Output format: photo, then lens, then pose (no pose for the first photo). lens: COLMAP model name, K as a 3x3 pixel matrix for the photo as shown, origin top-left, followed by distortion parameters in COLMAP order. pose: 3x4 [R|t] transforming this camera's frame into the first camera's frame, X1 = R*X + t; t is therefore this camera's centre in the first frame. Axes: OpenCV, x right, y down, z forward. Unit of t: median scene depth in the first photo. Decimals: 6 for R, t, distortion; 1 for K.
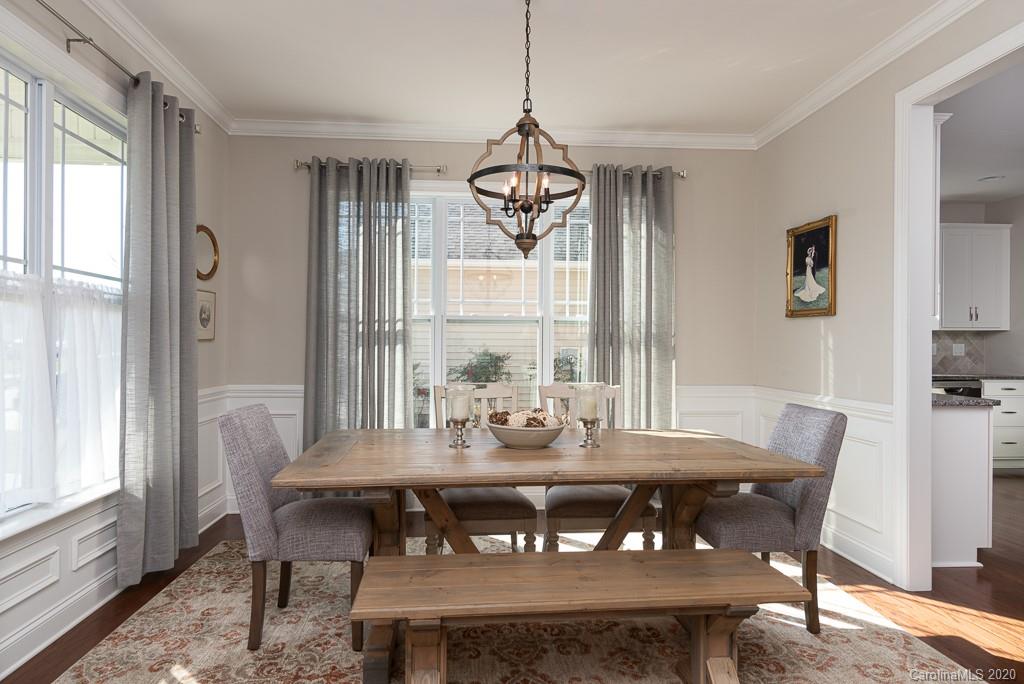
lens RADIAL K [[592.1, 0, 511.4], [0, 592.1, 339.7], [0, 0, 1]] dist [0.008163, -0.001081]
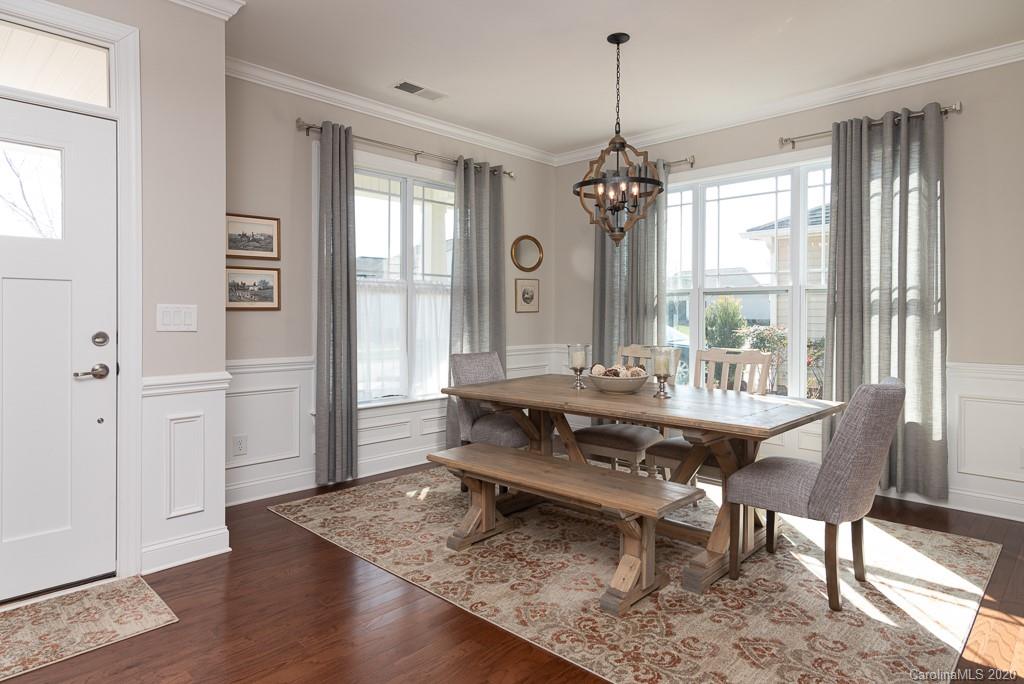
lens RADIAL K [[592.1, 0, 499.2], [0, 592.1, 312.8], [0, 0, 1]] dist [0.008163, -0.001081]
pose [[0.657778, -0.006525, -0.753184, 0.819032], [0.007065, 0.999972, -0.002493, 0.008504], [0.753179, -0.003682, 0.657806, -0.041124]]
